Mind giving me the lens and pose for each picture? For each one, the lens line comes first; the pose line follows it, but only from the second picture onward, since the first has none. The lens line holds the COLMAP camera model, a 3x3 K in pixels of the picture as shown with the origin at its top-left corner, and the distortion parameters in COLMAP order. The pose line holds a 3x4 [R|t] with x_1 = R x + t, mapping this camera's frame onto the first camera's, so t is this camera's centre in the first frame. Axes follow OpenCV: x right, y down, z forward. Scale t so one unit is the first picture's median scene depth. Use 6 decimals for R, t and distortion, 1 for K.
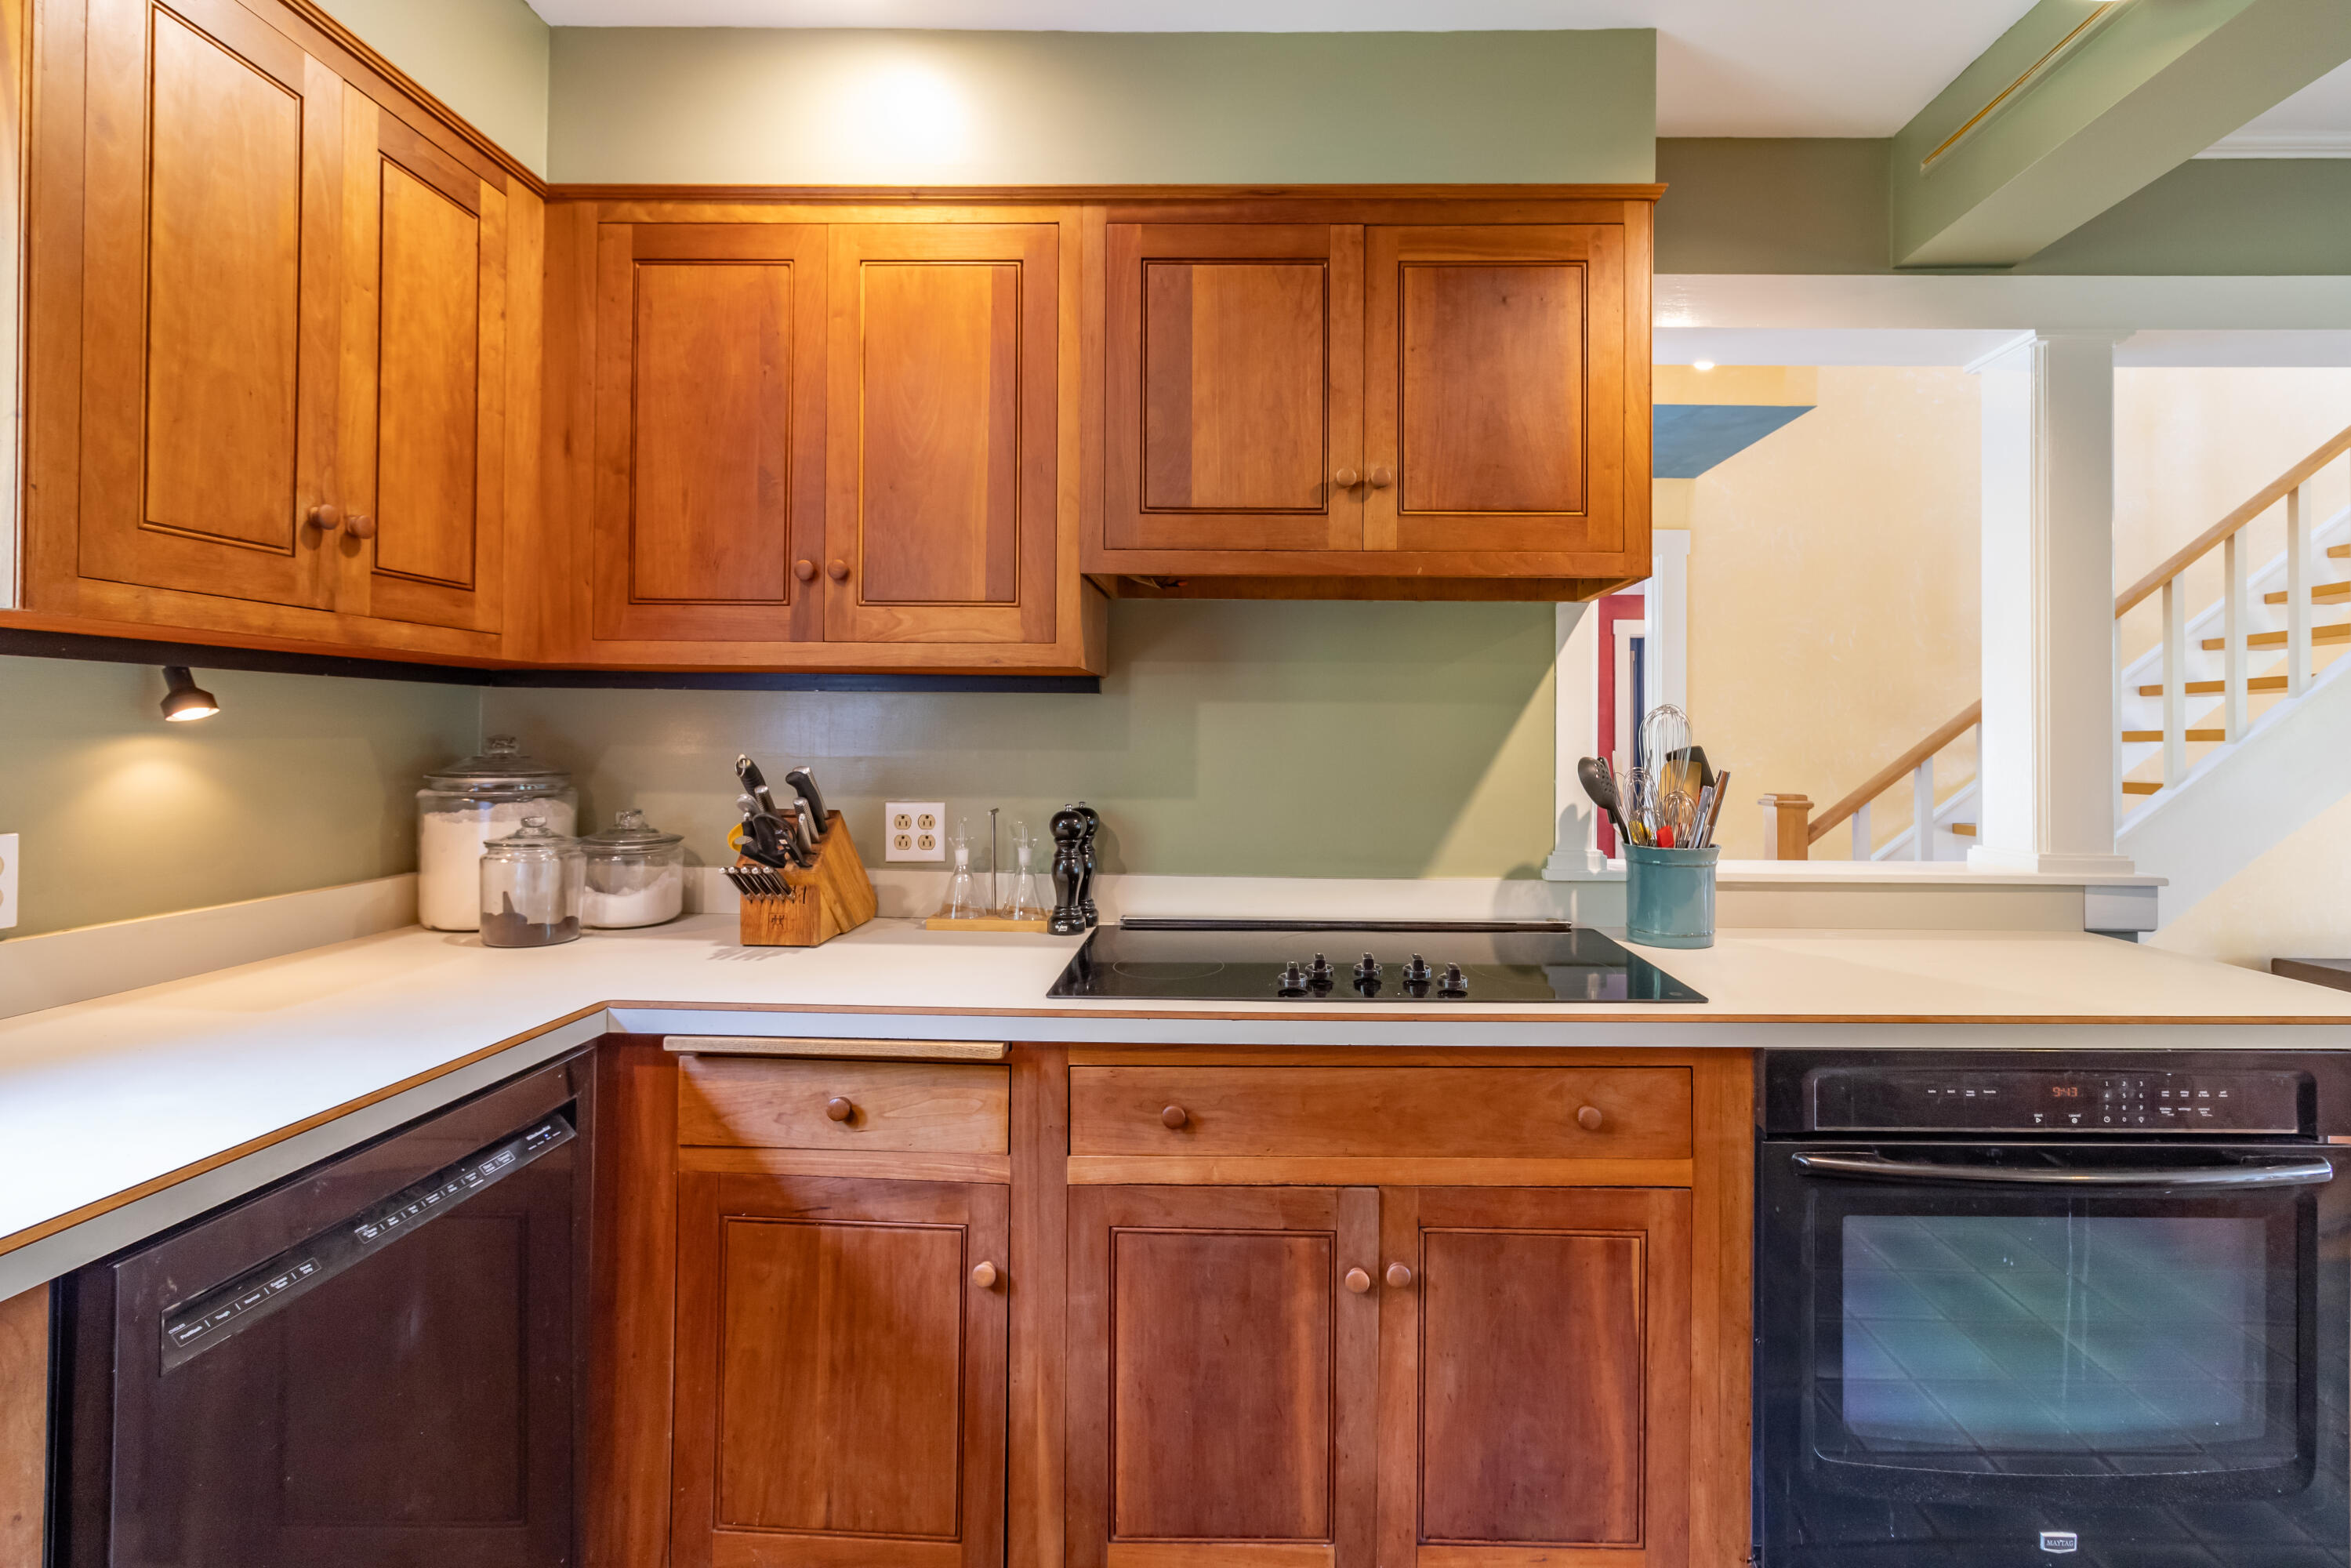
lens RADIAL K [[1090.2, 0, 1177.6], [0, 1090.2, 726.9], [0, 0, 1]] dist [-0.001949, -0.000506]
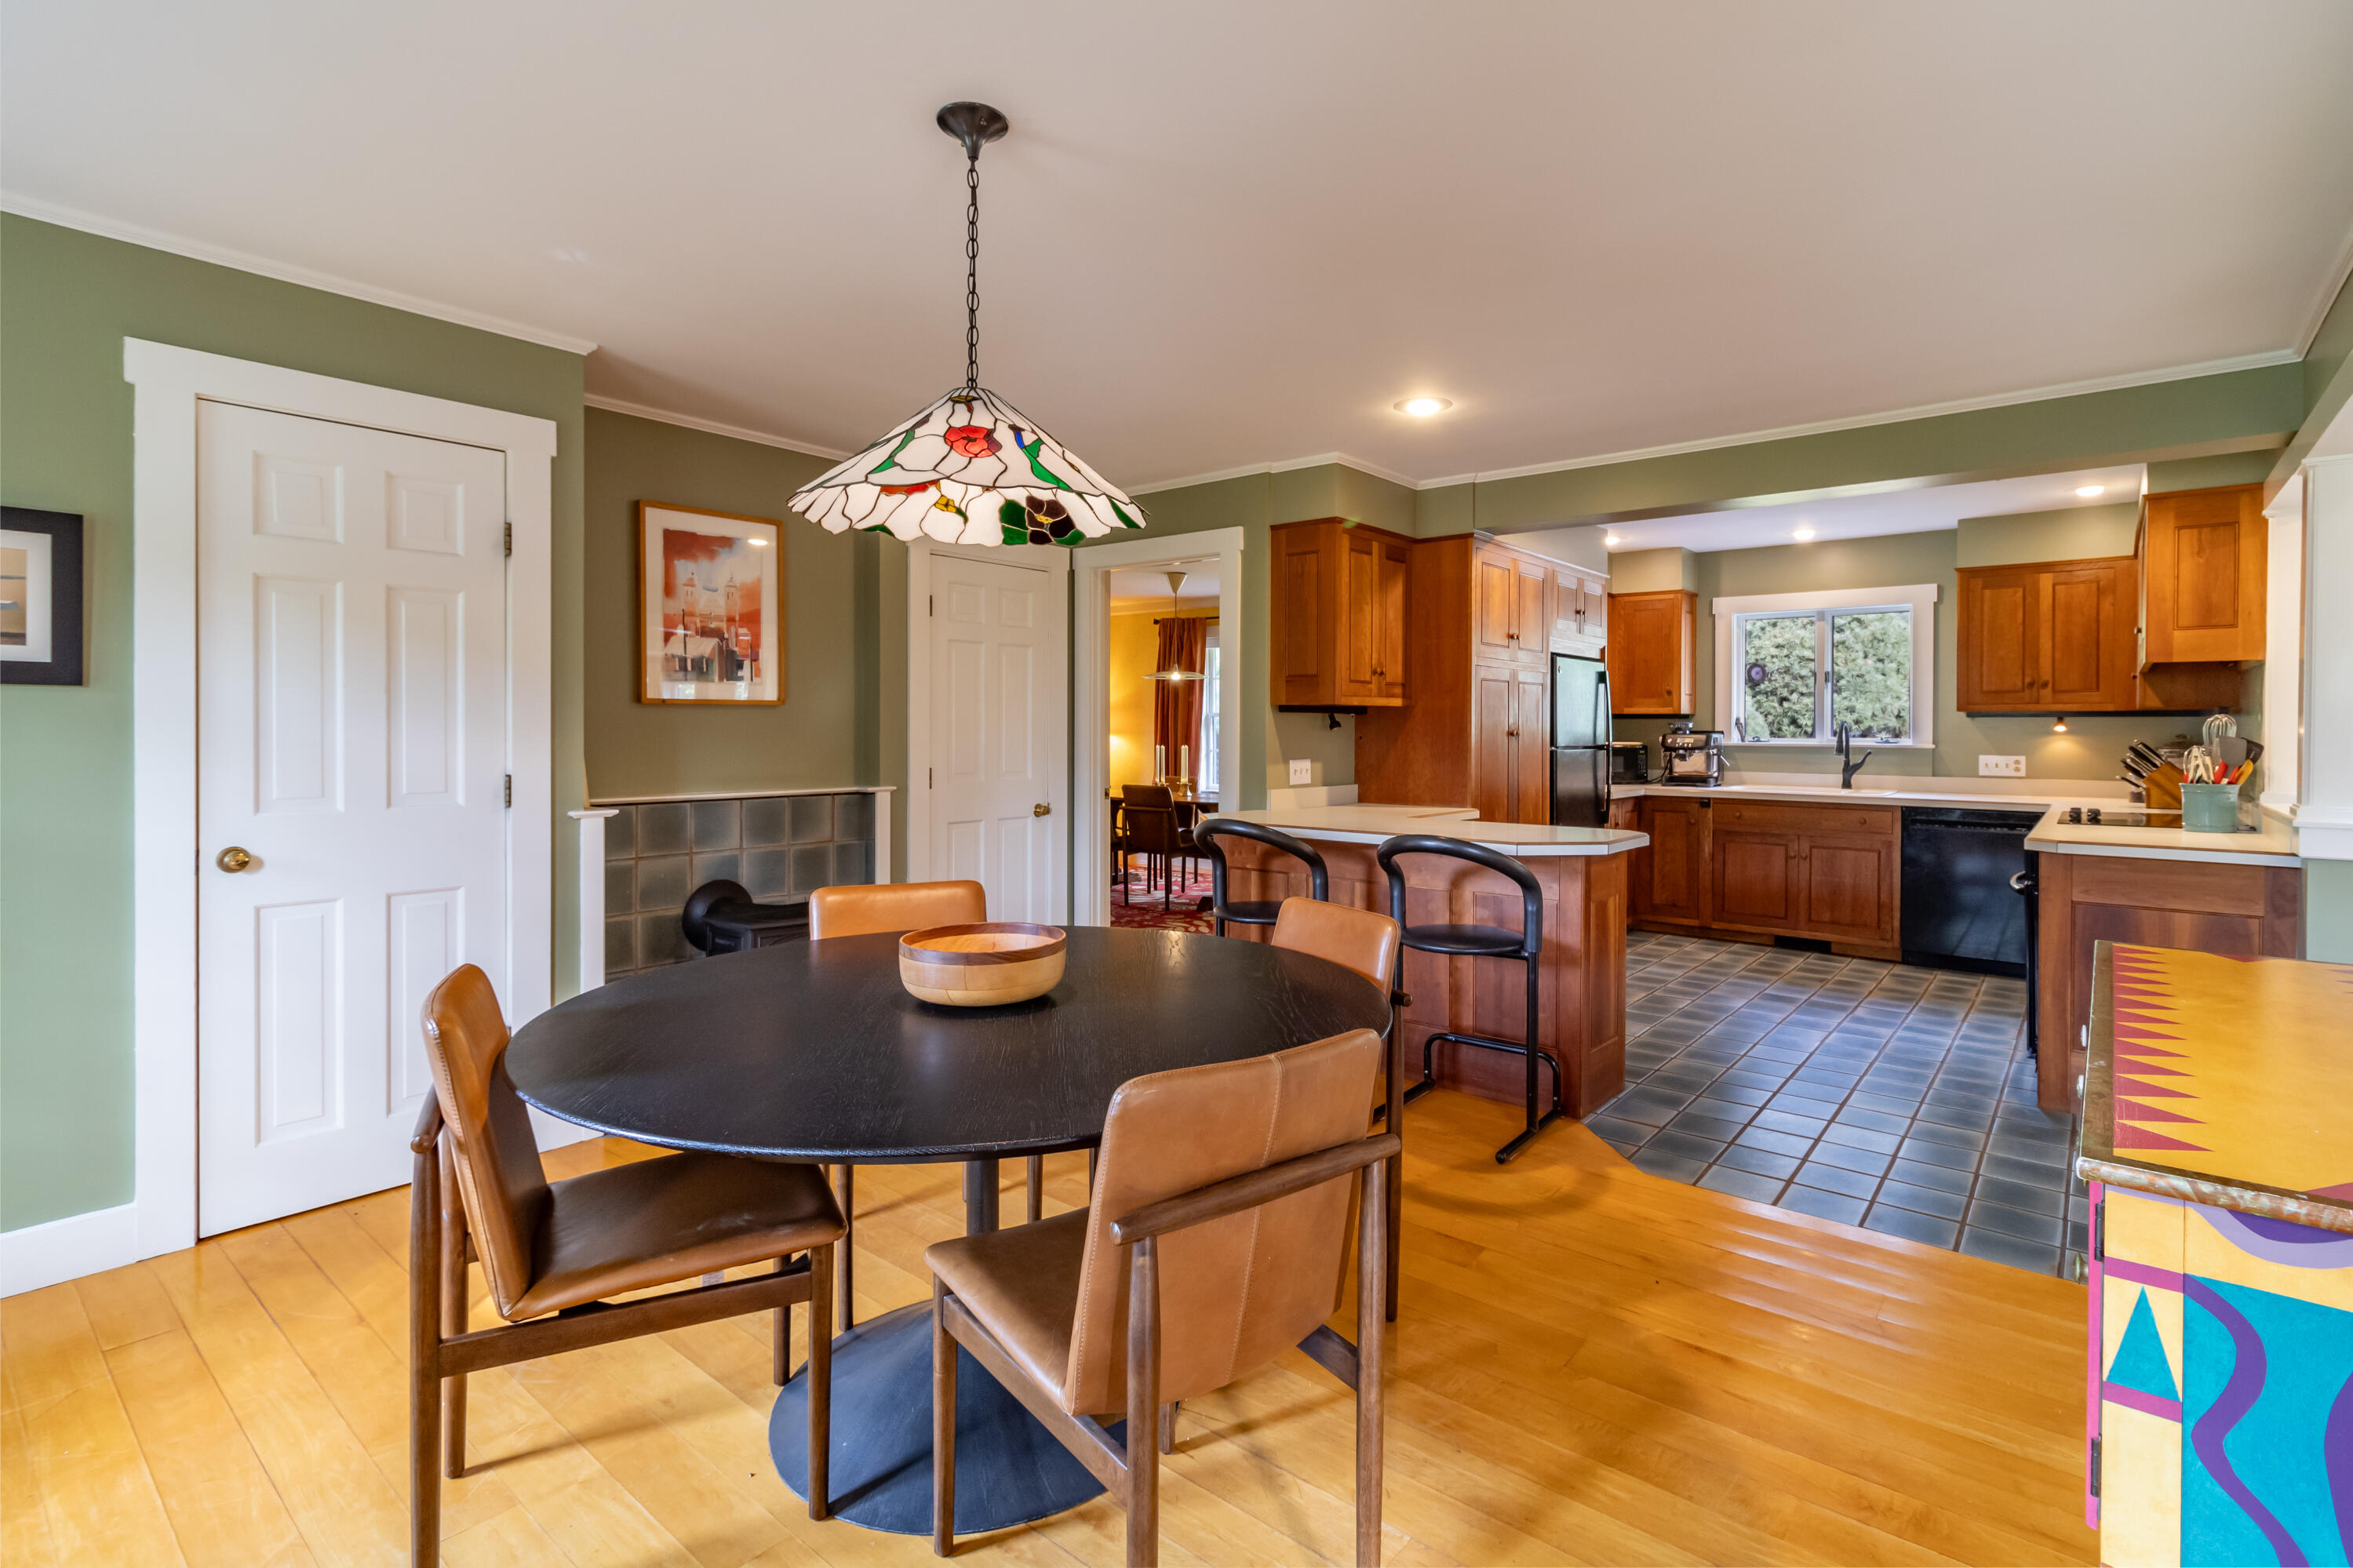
lens RADIAL K [[1087.8, 0, 1179.0], [0, 1087.8, 732.7], [0, 0, 1]] dist [0.001222, 0.000139]
pose [[-0.642153, -0.009612, -0.766516, 4.161696], [-0.003654, 0.999948, -0.009478, 0.050879], [0.766568, -0.003285, -0.642155, 1.077292]]
